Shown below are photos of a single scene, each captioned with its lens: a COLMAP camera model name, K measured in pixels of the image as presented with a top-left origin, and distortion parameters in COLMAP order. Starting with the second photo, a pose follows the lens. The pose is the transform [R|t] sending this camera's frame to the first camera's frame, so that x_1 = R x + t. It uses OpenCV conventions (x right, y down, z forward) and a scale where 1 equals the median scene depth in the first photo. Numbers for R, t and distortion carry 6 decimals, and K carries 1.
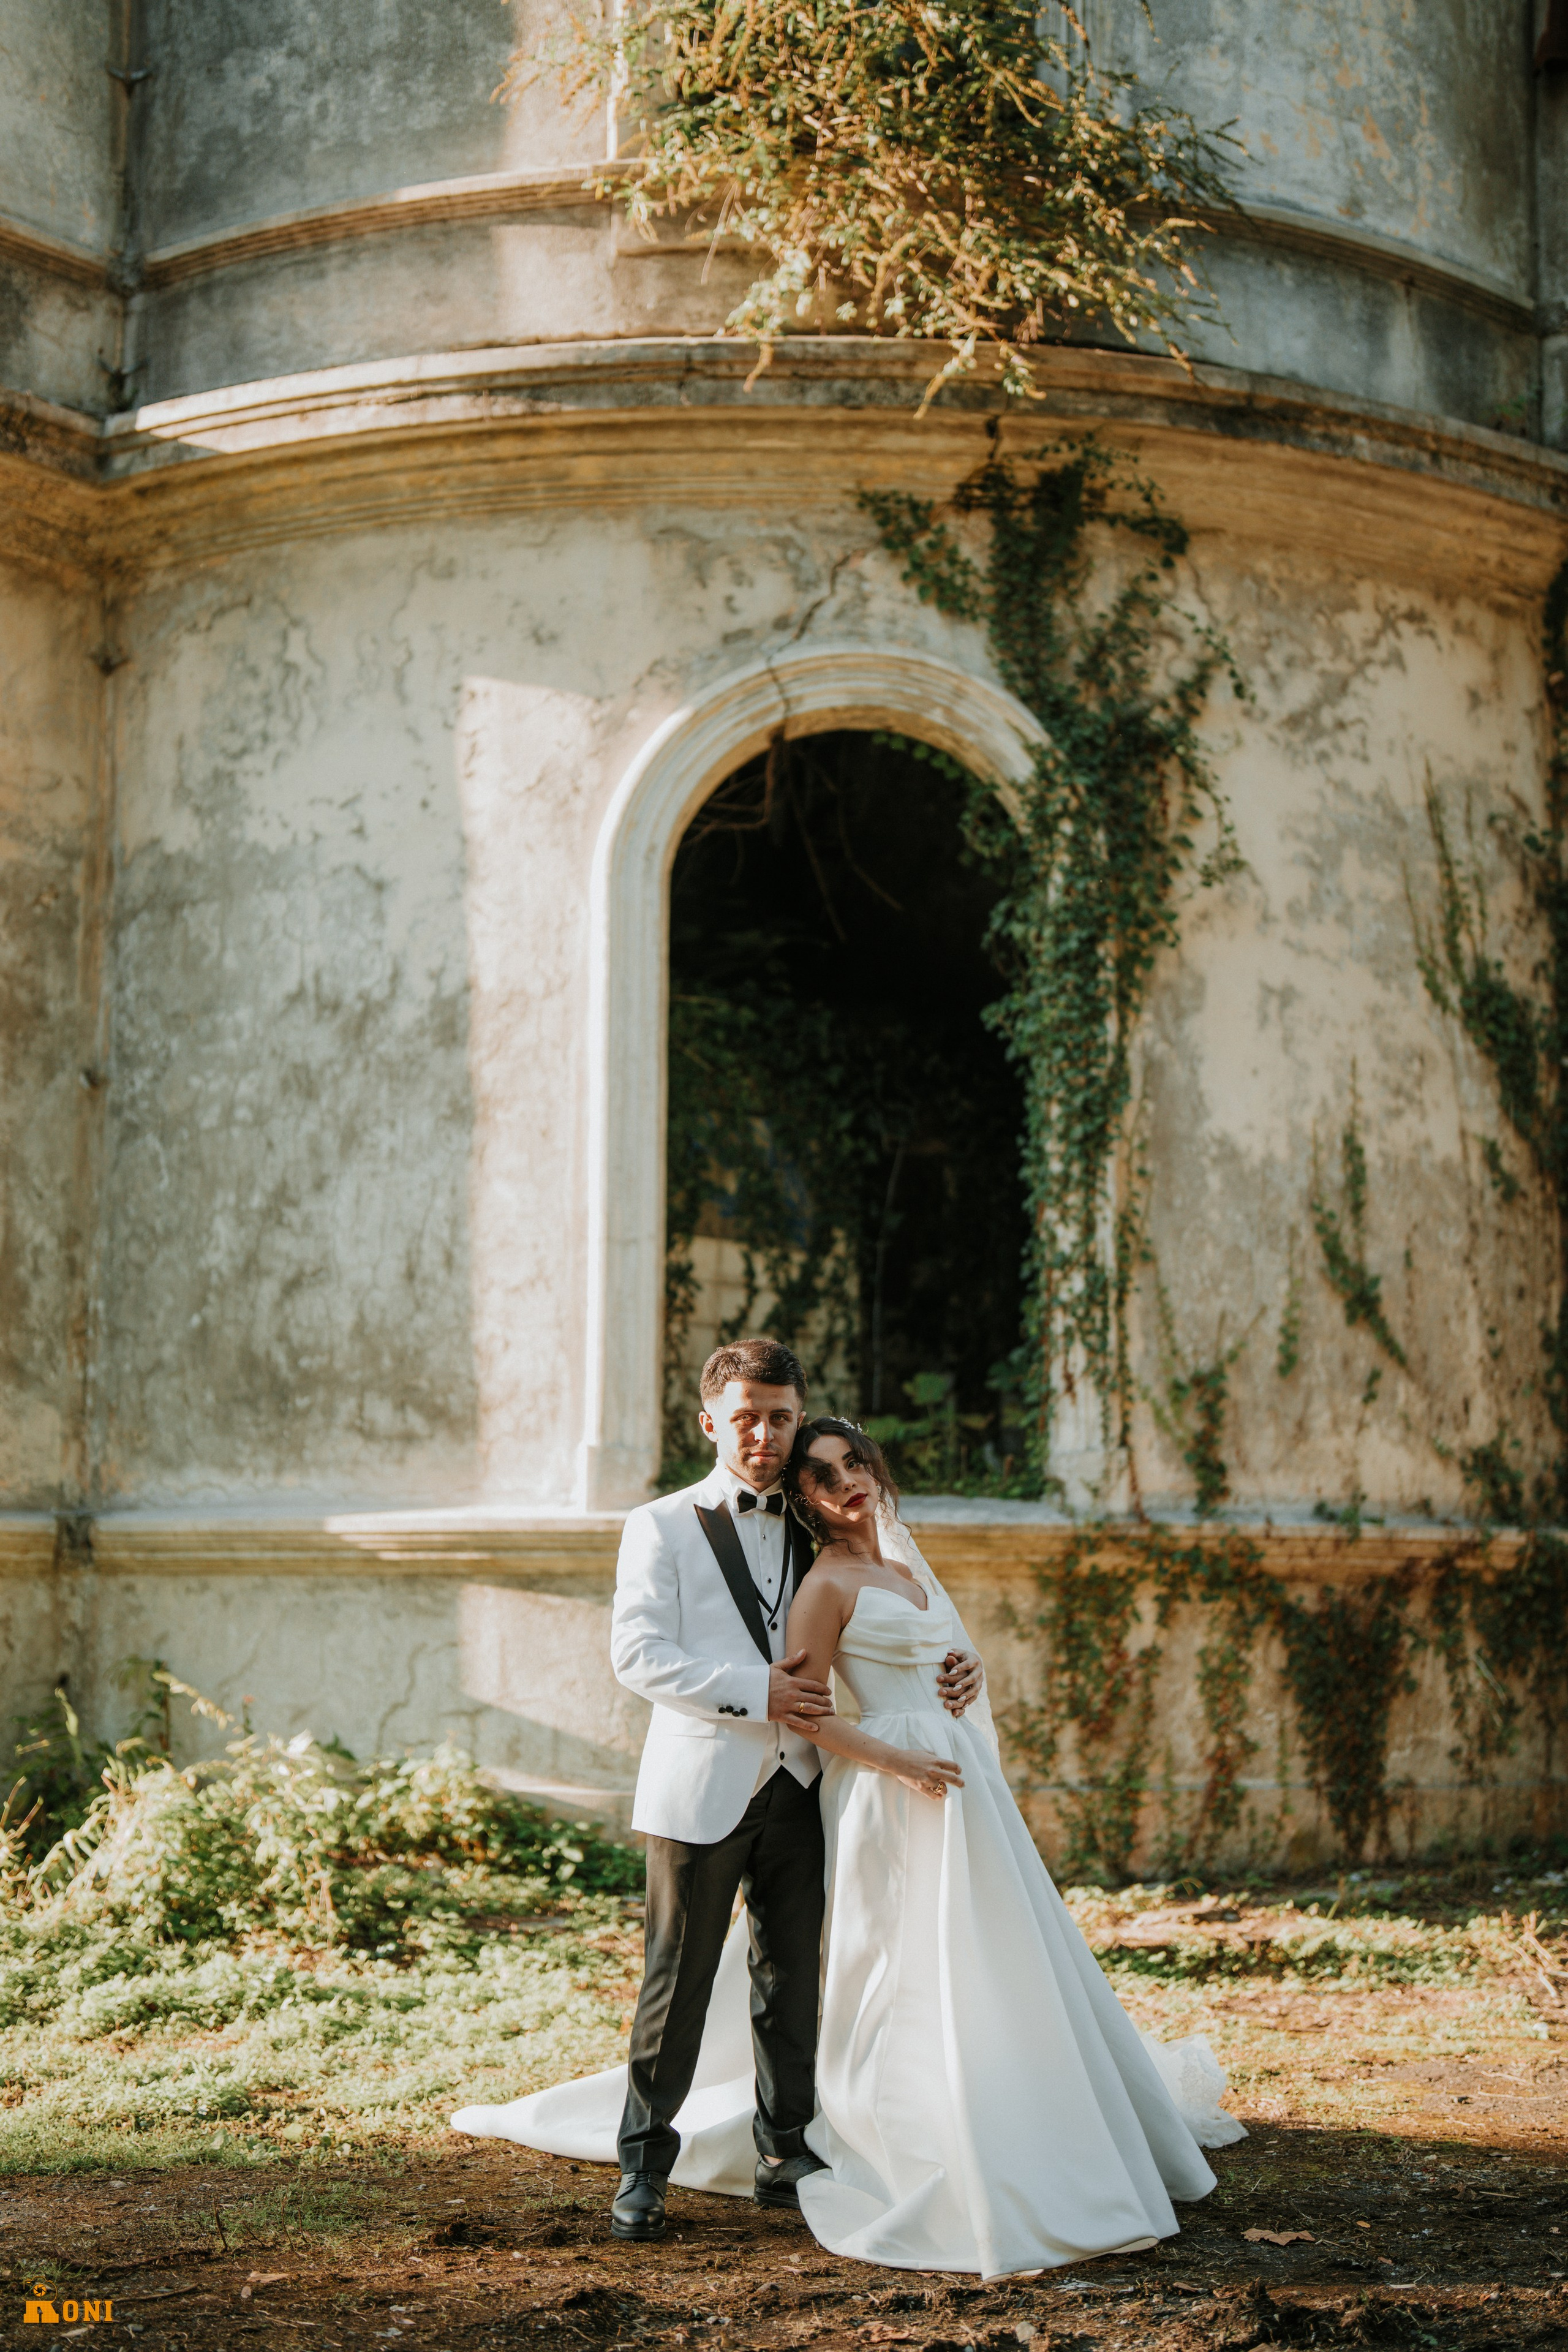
lens RADIAL K [[3615.5, 0, 784.0], [0, 3615.5, 1176.0], [0, 0, 1]] dist [-0.006867, -0.022892]
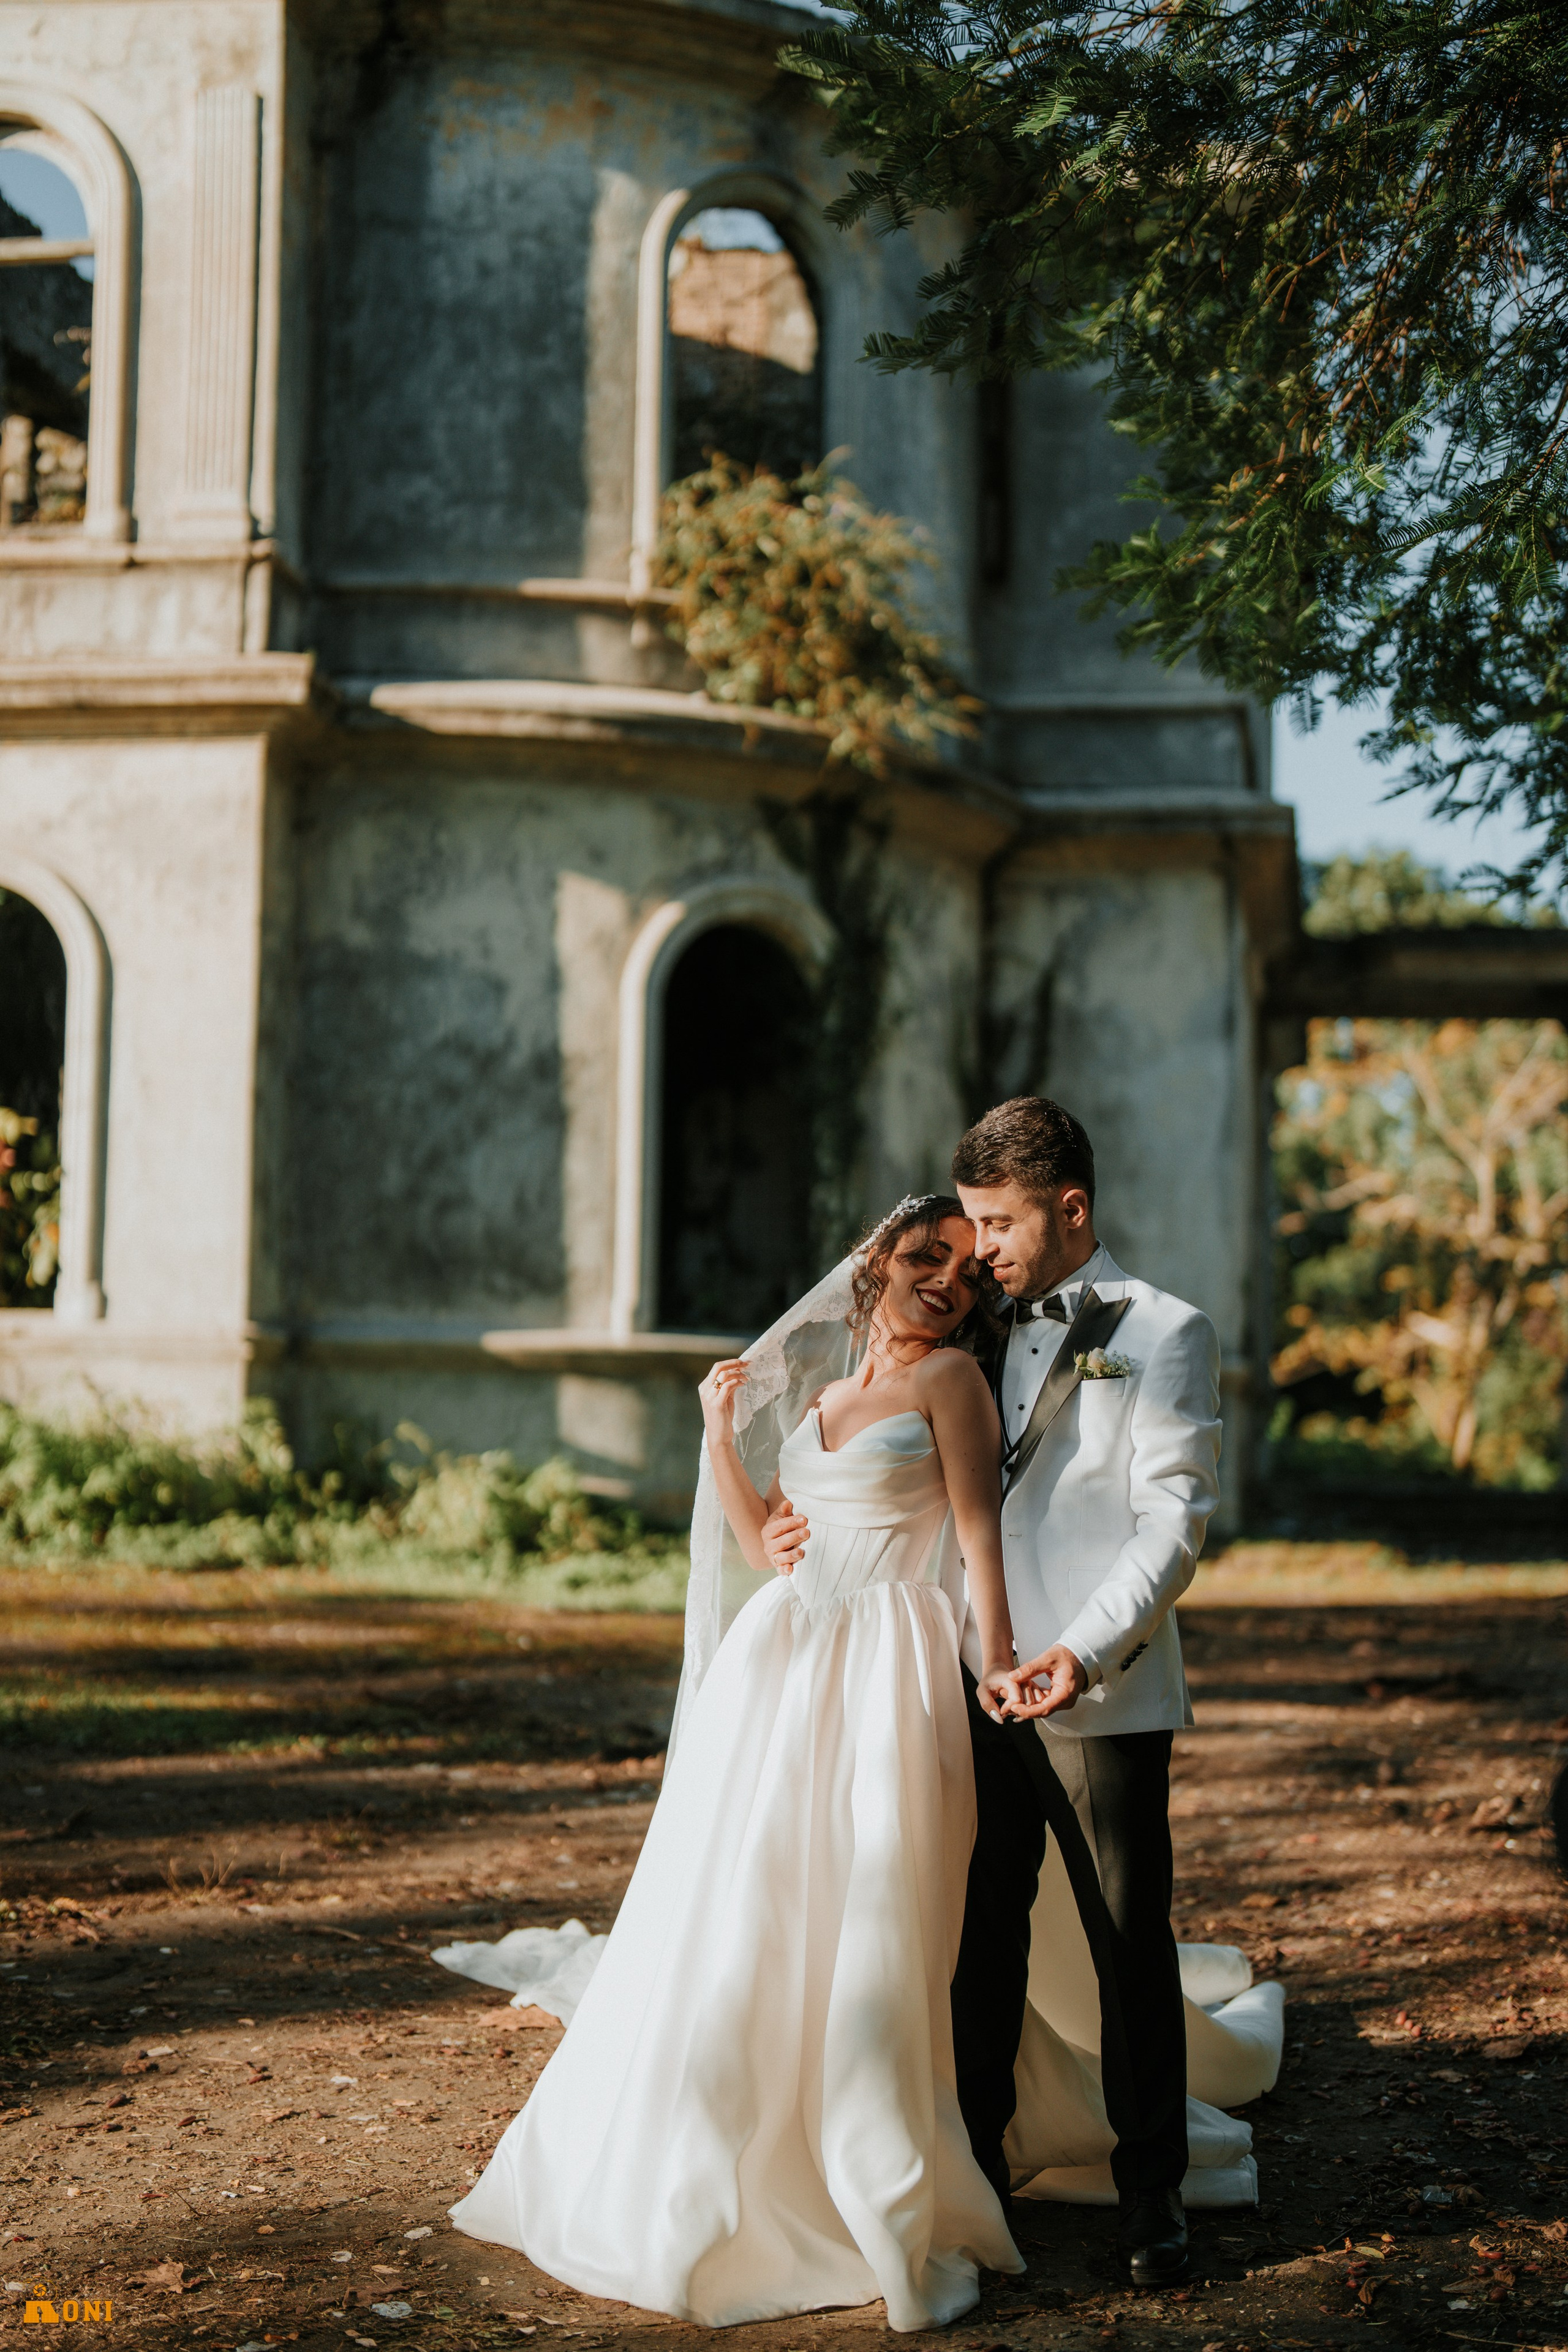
lens RADIAL K [[3615.5, 0, 784.0], [0, 3615.5, 1176.0], [0, 0, 1]] dist [-0.006867, -0.022892]
pose [[0.842004, 0.048969, 0.537245, -0.948387], [-0.084575, 0.995540, 0.041810, -0.073189], [-0.532801, -0.080641, 0.842390, -0.583140]]
